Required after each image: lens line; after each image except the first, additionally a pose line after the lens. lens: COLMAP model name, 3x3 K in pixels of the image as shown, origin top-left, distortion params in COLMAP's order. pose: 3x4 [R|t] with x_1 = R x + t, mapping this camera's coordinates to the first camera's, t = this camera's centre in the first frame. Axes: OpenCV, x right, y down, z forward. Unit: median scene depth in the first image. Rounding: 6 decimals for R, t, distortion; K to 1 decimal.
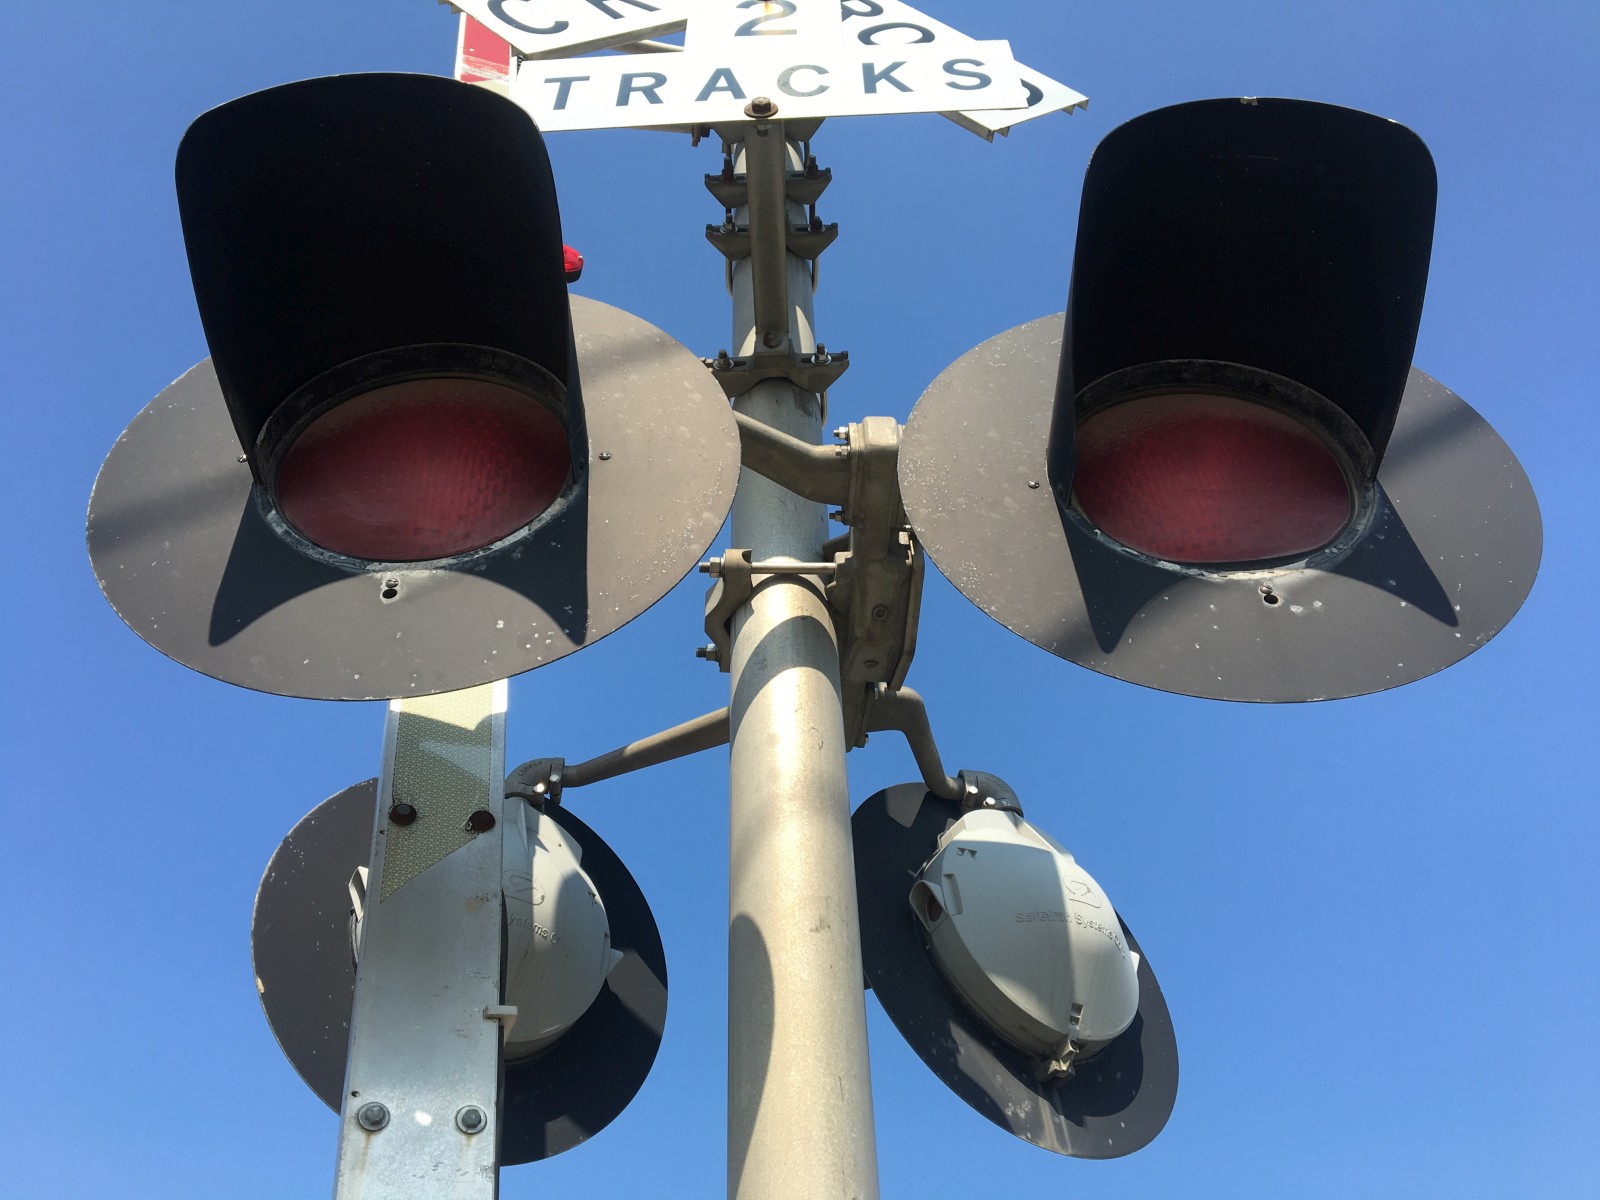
lens RADIAL K [[1381.3, 0, 789.0], [0, 1381.3, 580.1], [0, 0, 1]] dist [0.118837, -0.181260]
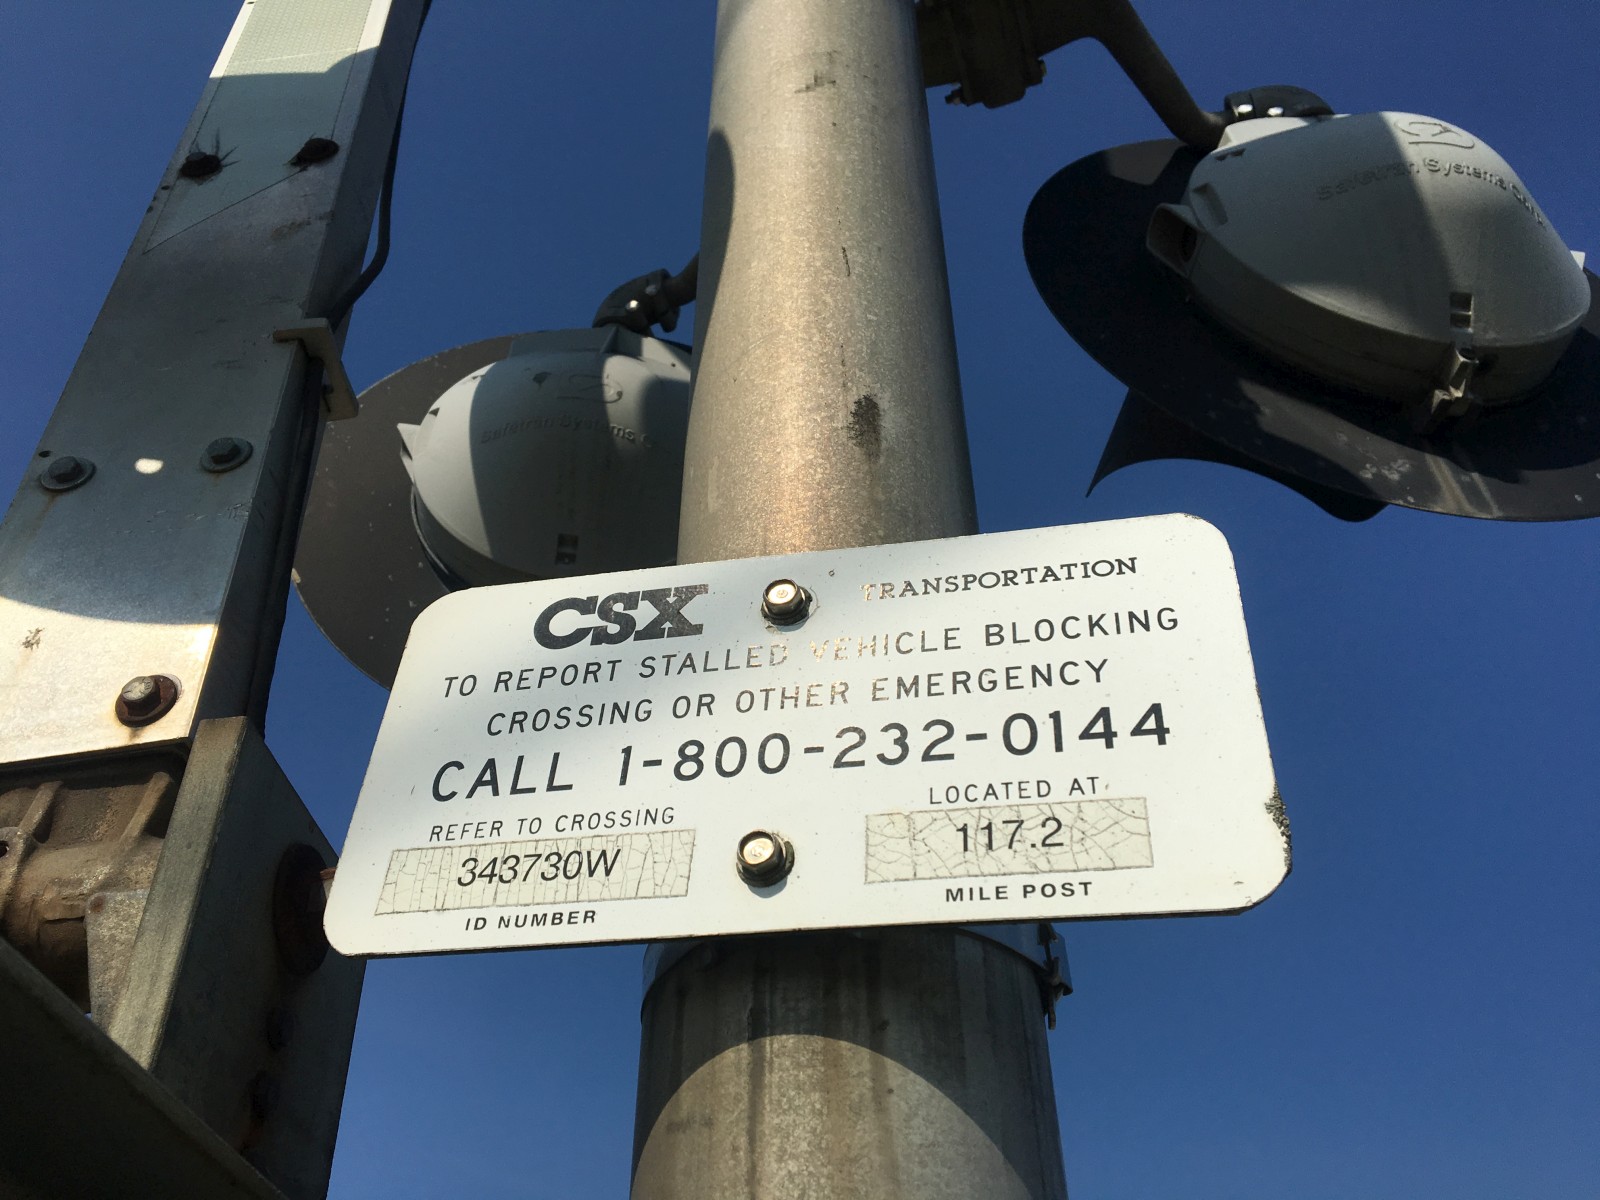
lens RADIAL K [[1381.3, 0, 789.0], [0, 1381.3, 580.1], [0, 0, 1]] dist [0.118837, -0.181260]
pose [[0.910740, -0.253341, -0.326147, 0.114014], [0.278936, 0.959728, 0.033418, 0.327714], [0.304546, -0.121409, 0.944728, 0.347401]]
